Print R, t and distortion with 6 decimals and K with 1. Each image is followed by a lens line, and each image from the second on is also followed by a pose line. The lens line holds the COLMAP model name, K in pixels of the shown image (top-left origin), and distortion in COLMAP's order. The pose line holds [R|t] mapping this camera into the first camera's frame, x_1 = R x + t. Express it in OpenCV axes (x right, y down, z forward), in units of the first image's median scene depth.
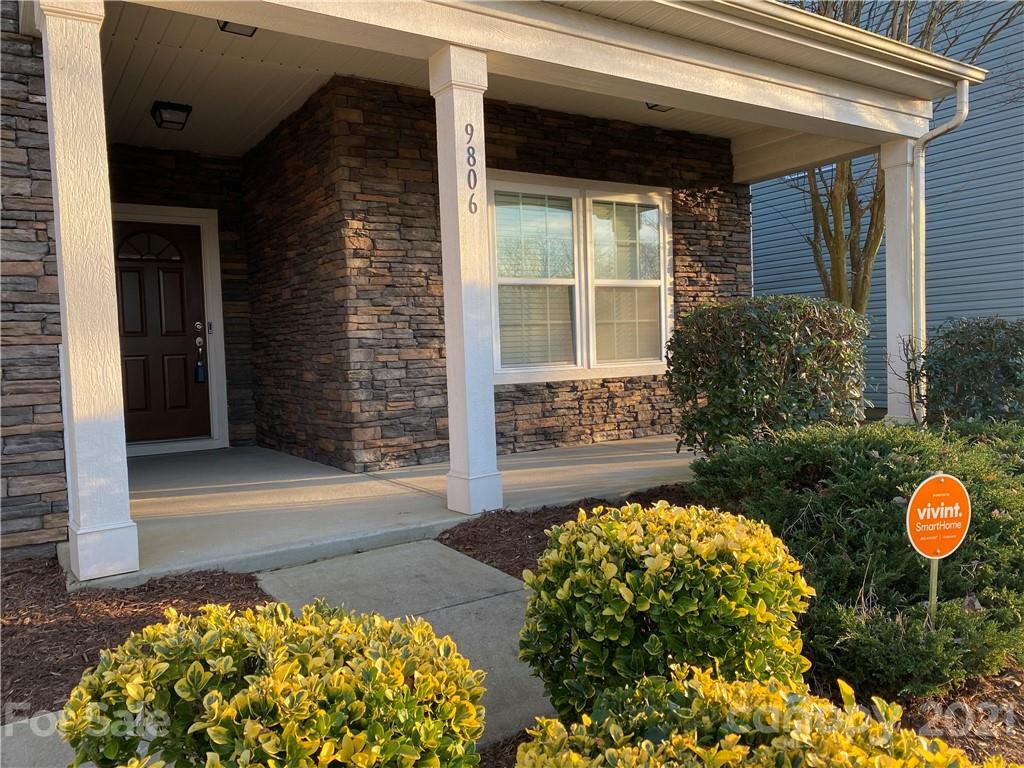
lens RADIAL K [[770.6, 0, 511.3], [0, 770.6, 386.6], [0, 0, 1]] dist [0.048295, 0.000057]
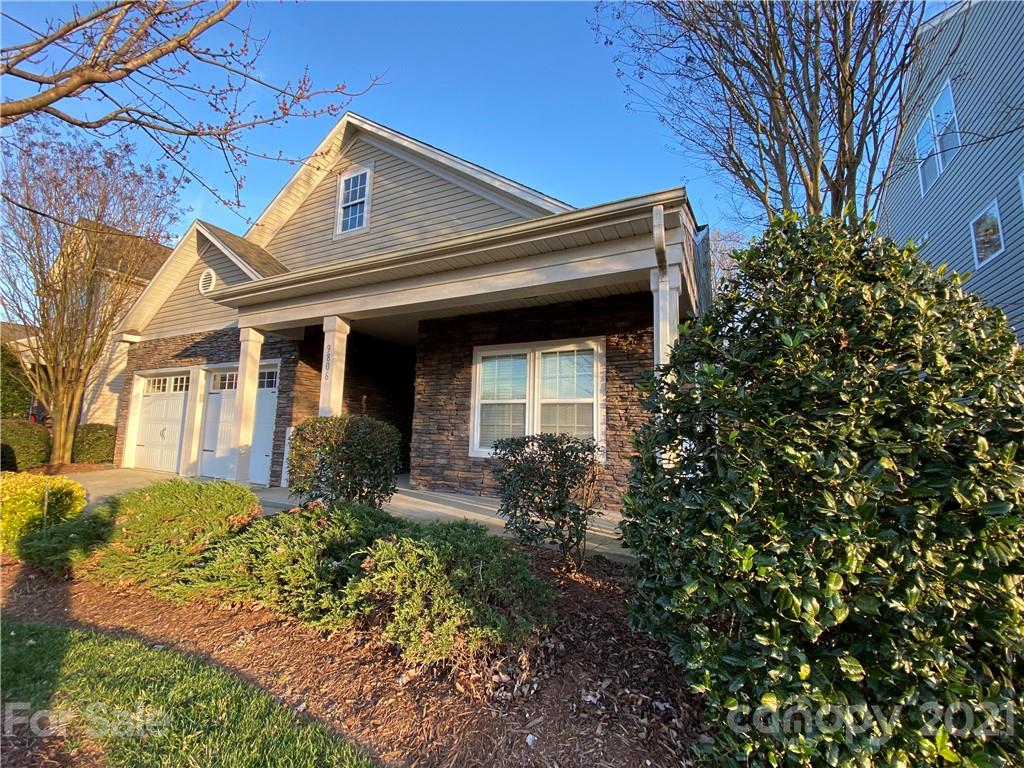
lens RADIAL K [[418.3, 0, 511.5], [0, 418.3, 382.2], [0, 0, 1]] dist [-0.015353, -0.001321]
pose [[0.503883, -0.066669, -0.861195, 0.857926], [-0.095368, 0.986627, -0.132179, -0.052851], [0.858491, 0.148733, 0.490787, 0.516806]]
